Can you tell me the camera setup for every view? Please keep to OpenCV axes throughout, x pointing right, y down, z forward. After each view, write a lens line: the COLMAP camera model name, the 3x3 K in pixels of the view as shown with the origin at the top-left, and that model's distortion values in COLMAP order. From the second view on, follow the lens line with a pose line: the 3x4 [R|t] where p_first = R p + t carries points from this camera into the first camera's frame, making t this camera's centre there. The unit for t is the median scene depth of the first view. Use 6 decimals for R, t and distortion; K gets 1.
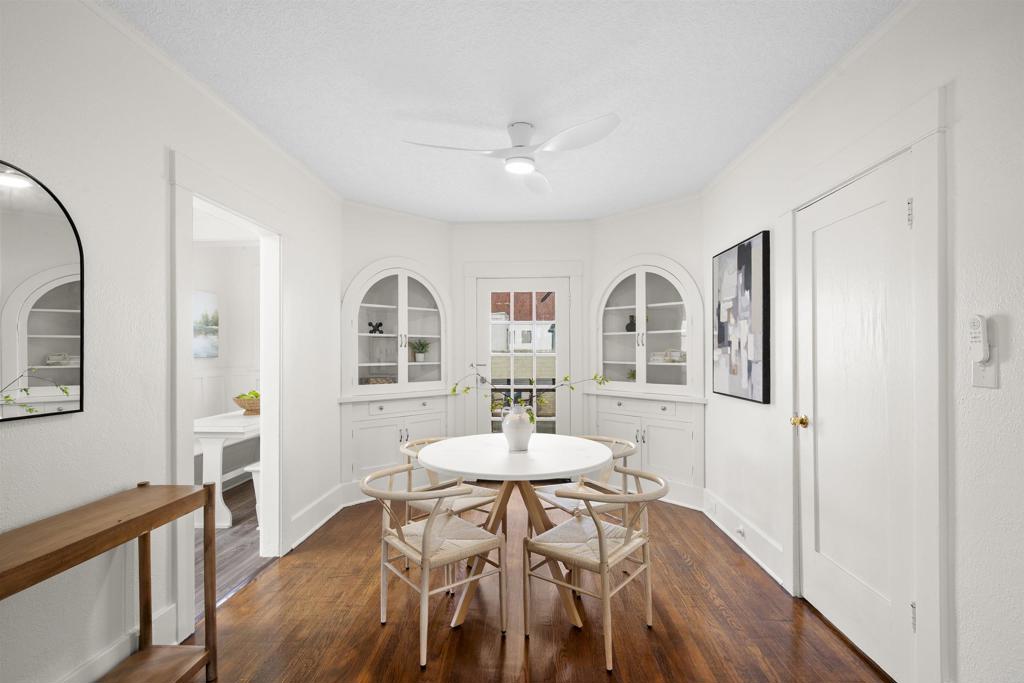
lens RADIAL K [[469.6, 0, 511.8], [0, 469.6, 350.2], [0, 0, 1]] dist [-0.000122, -0.000005]
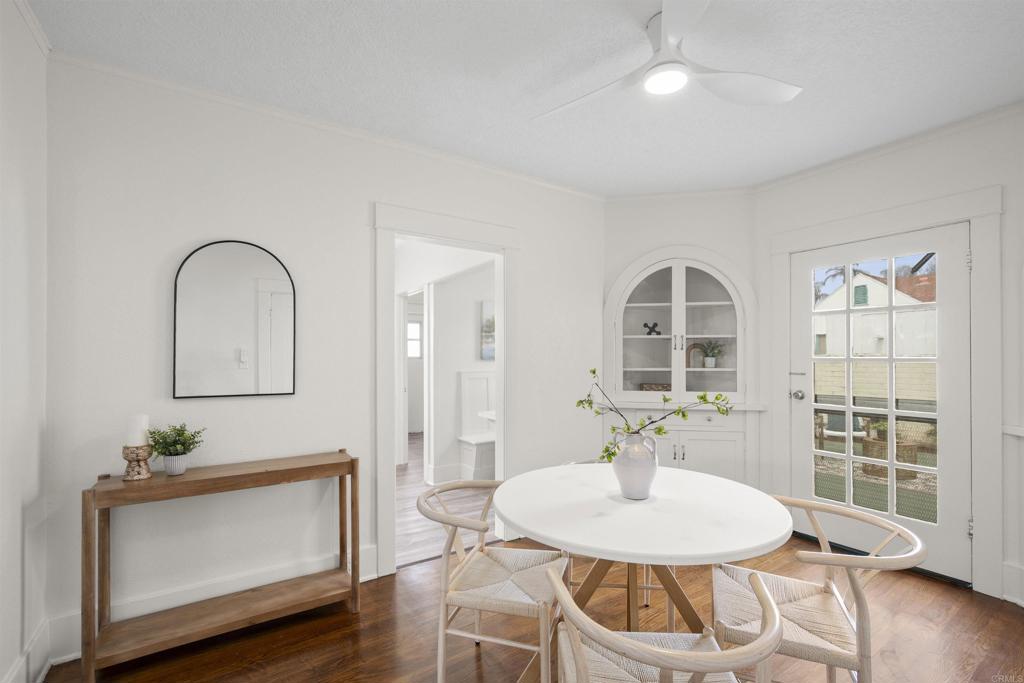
lens RADIAL K [[446.3, 0, 511.8], [0, 446.3, 355.9], [0, 0, 1]] dist [-0.001150, -0.000104]
pose [[0.583989, 0.001015, -0.811761, 0.257877], [0.002112, 0.999994, 0.002770, 0.001492], [0.811759, -0.003332, 0.583983, 0.281531]]
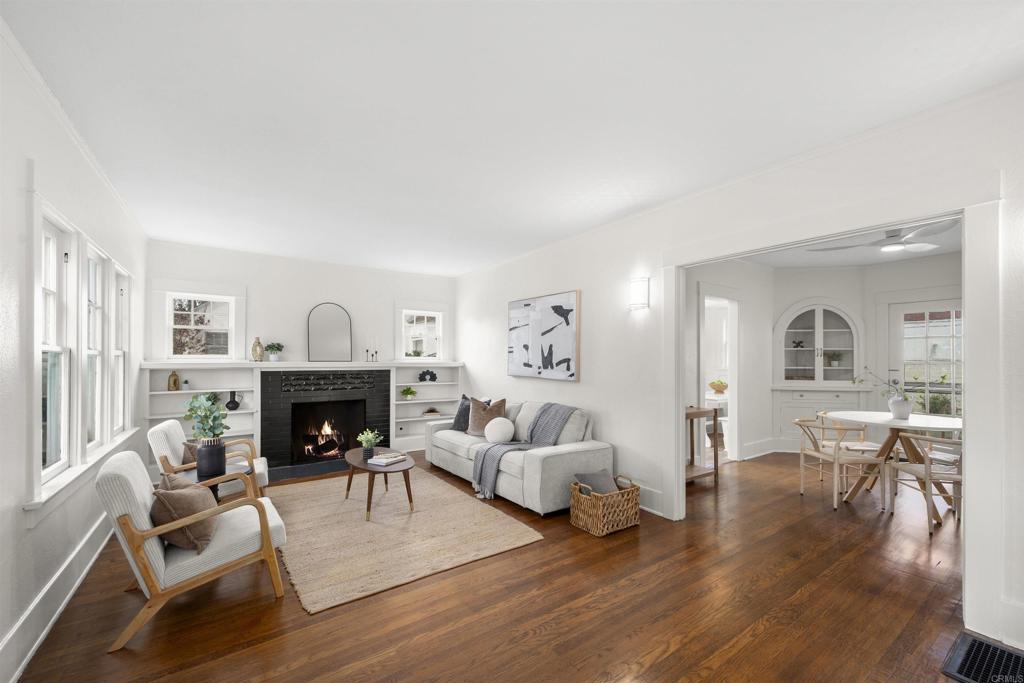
lens RADIAL K [[407.3, 0, 509.4], [0, 407.3, 355.3], [0, 0, 1]] dist [0.000612, -0.000016]
pose [[0.597166, -0.002577, -0.802113, 0.227517], [-0.003078, 0.999980, -0.005504, -0.000665], [0.802112, 0.005755, 0.597146, -0.588363]]
